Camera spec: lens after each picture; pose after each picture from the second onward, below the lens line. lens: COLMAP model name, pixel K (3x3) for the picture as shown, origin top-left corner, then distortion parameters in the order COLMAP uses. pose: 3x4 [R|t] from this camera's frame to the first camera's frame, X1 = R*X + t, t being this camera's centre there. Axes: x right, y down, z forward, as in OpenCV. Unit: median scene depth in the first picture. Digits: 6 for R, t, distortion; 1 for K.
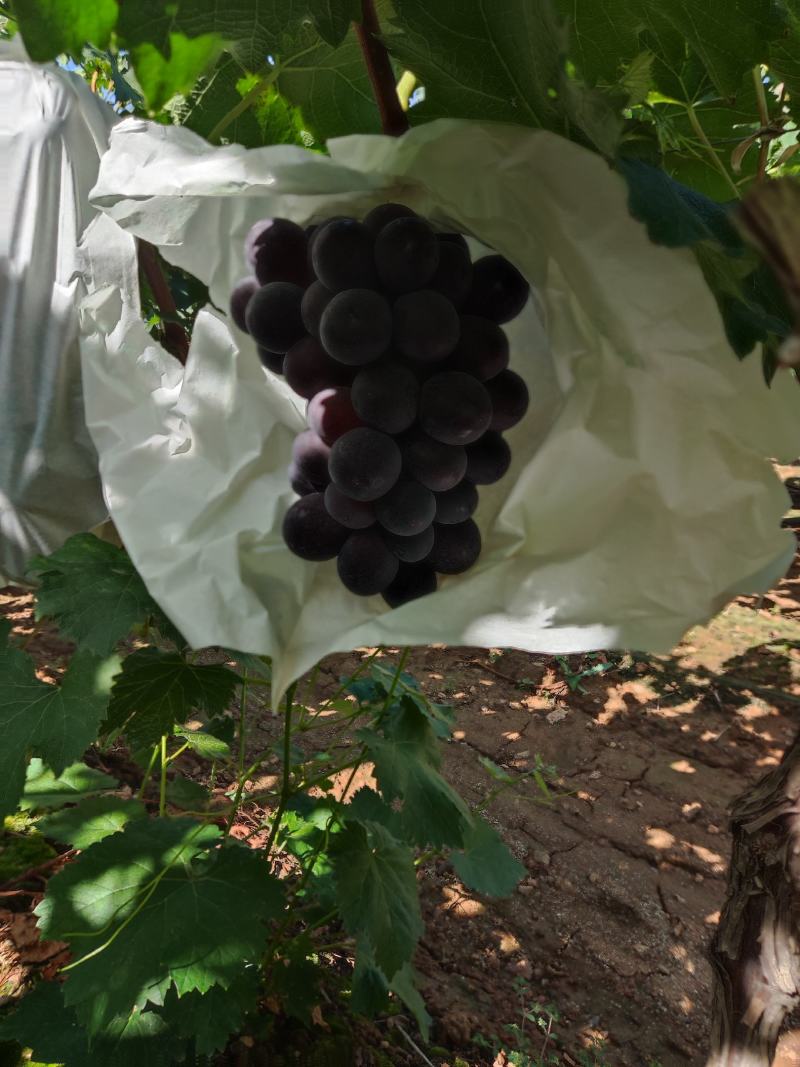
lens RADIAL K [[825.8, 0, 396.5], [0, 825.8, 544.4], [0, 0, 1]] dist [0.076307, -0.109952]
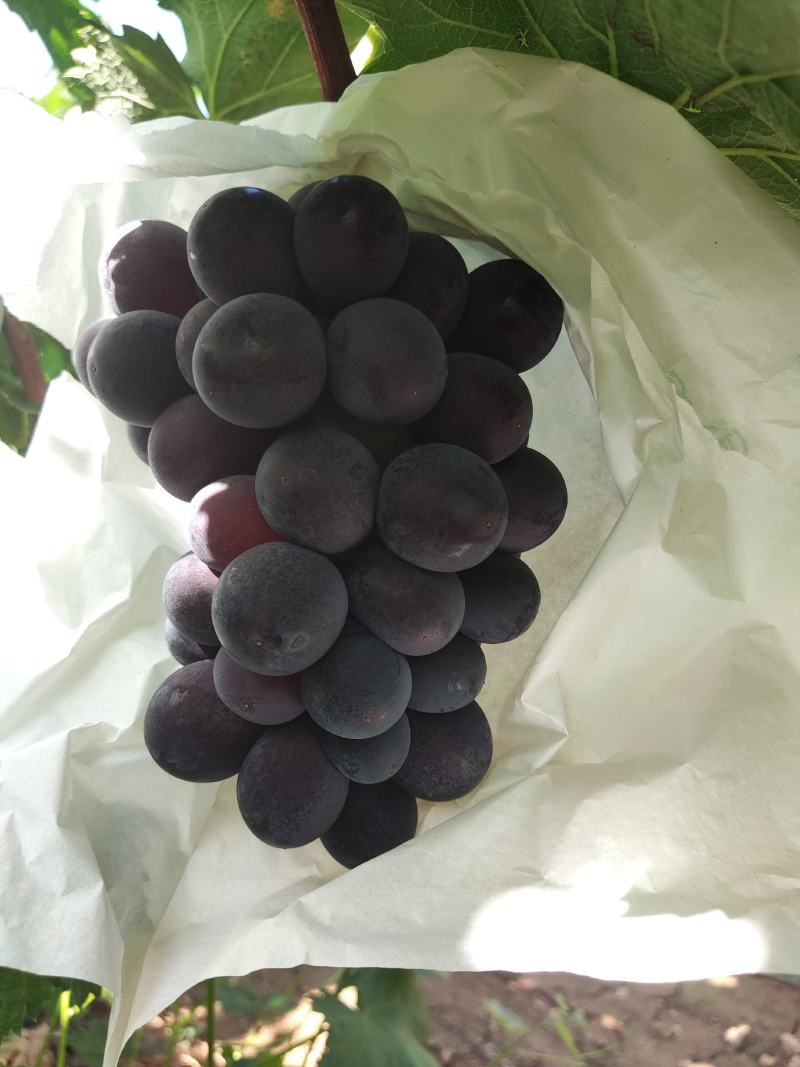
lens RADIAL K [[825.8, 0, 401.0], [0, 825.8, 543.2], [0, 0, 1]] dist [0.076307, -0.109952]
pose [[0.999846, -0.006966, 0.016130, 0.032396], [0.009926, 0.981454, -0.191443, -0.031308], [-0.014497, 0.191574, 0.981371, 0.428930]]
